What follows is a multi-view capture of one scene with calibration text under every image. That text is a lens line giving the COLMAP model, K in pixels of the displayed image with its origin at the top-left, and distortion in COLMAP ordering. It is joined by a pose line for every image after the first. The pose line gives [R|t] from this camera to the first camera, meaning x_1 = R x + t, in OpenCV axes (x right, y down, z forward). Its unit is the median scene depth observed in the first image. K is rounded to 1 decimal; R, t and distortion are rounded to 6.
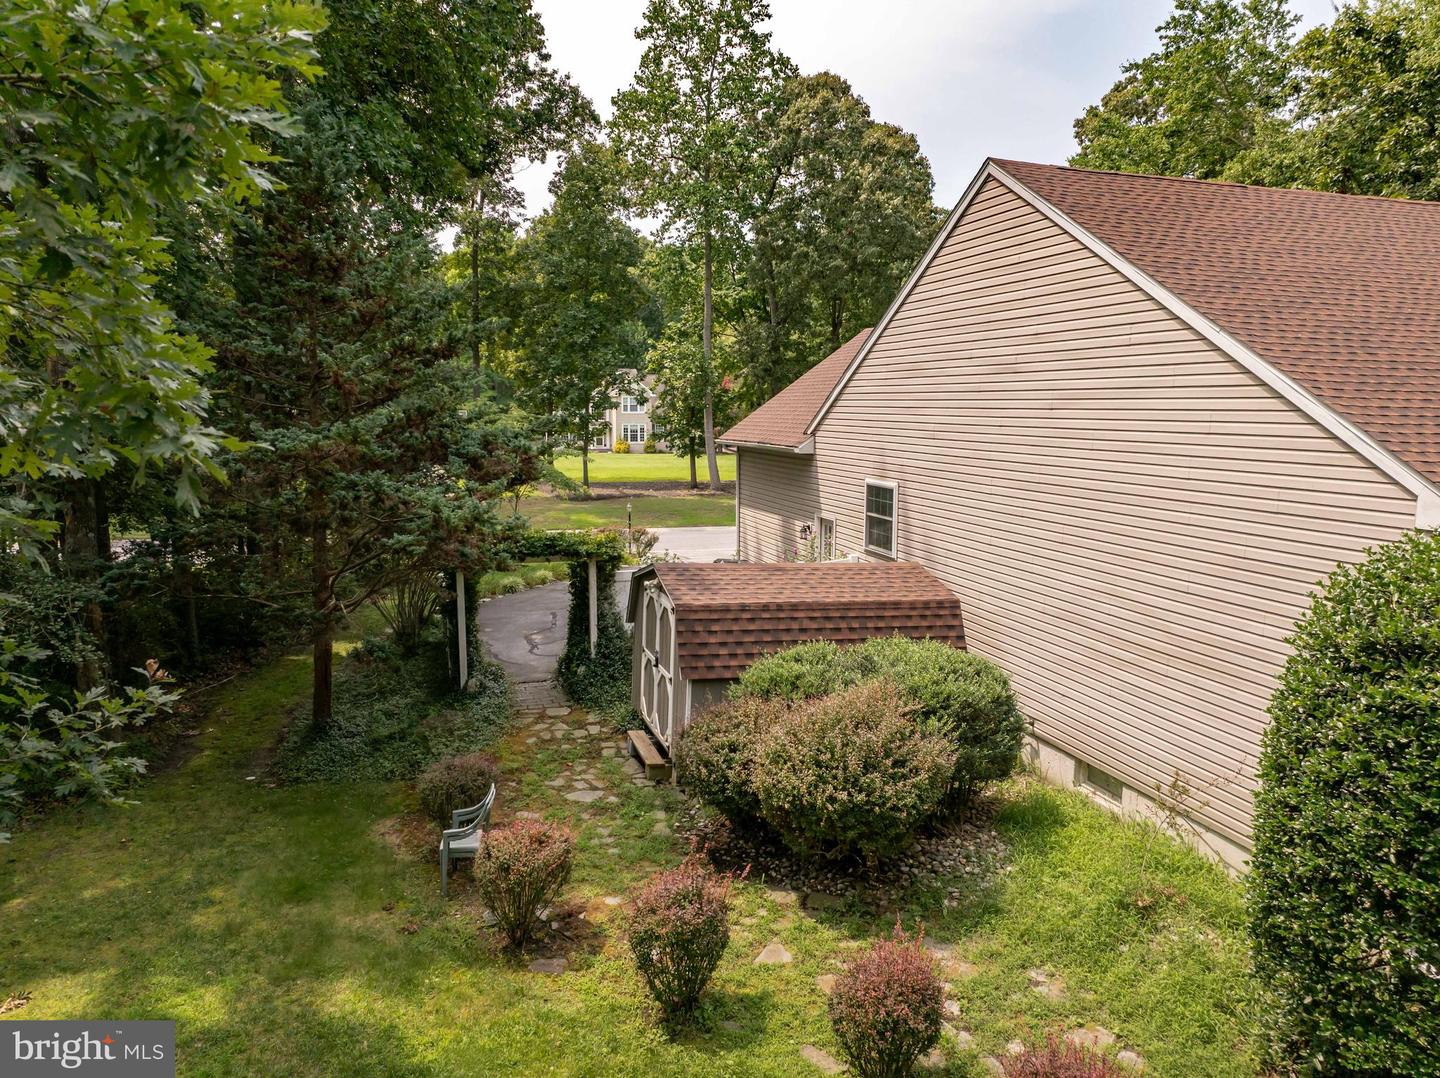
lens RADIAL K [[991.1, 0, 728.8], [0, 991.1, 532.1], [0, 0, 1]] dist [-0.032773, 0.006350]
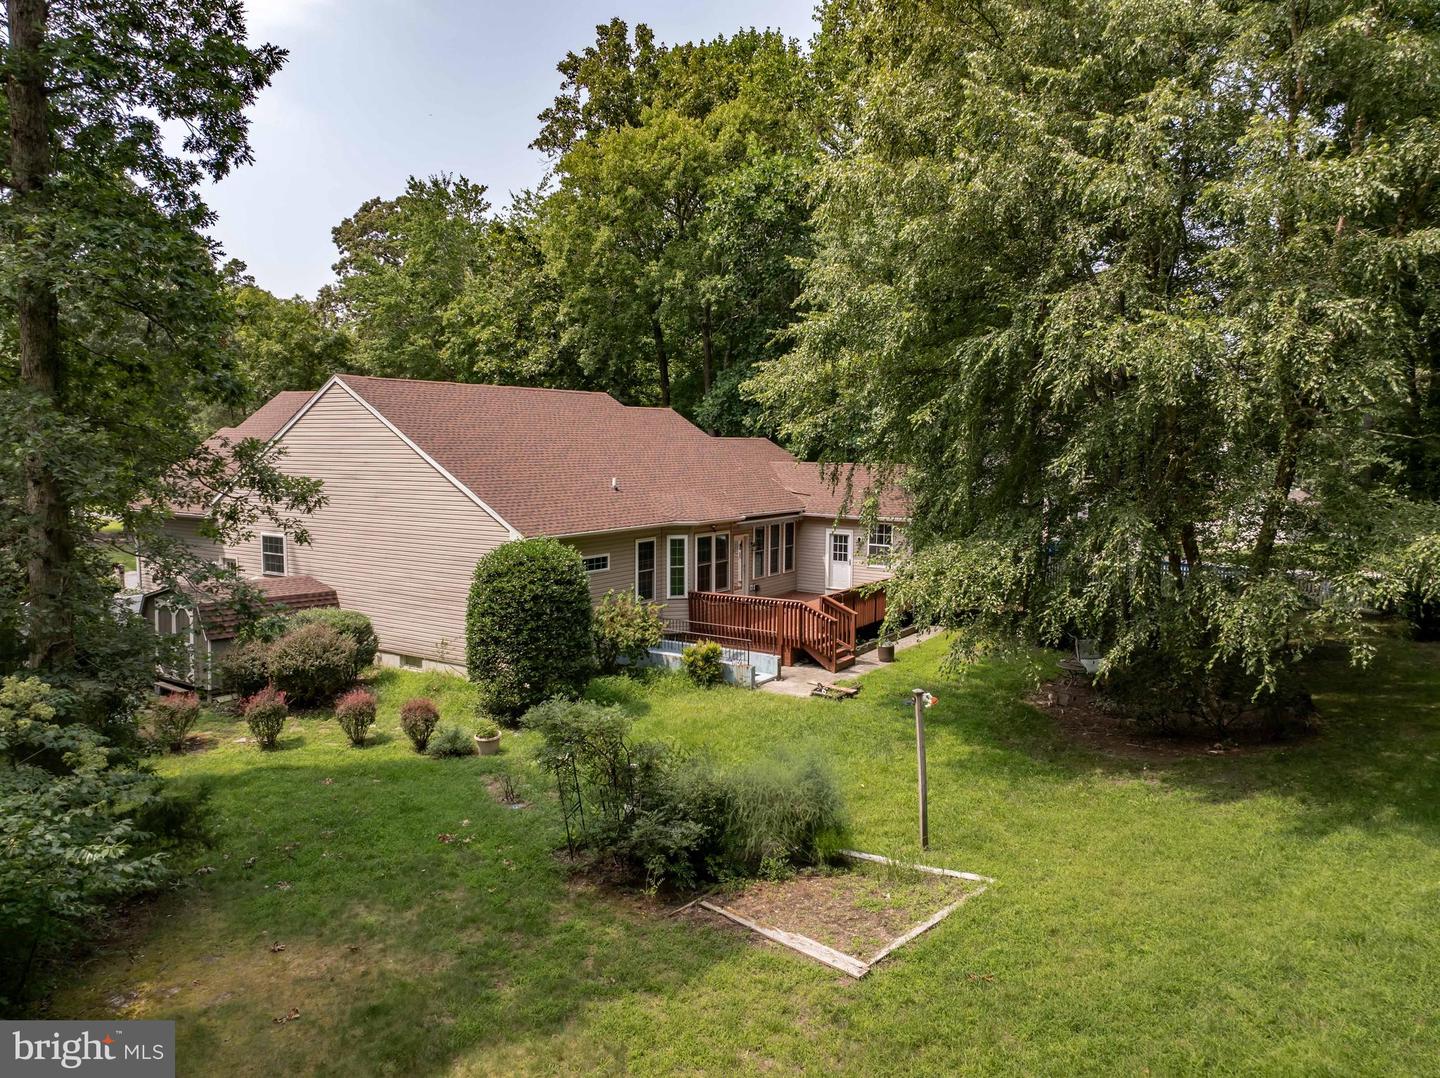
lens RADIAL K [[991.1, 0, 725.3], [0, 991.1, 532.5], [0, 0, 1]] dist [-0.032773, 0.006350]
pose [[0.753429, -0.057936, 0.654972, -0.505448], [0.079241, 0.996851, -0.002975, 0.019960], [-0.652737, 0.054142, 0.755648, -1.104776]]
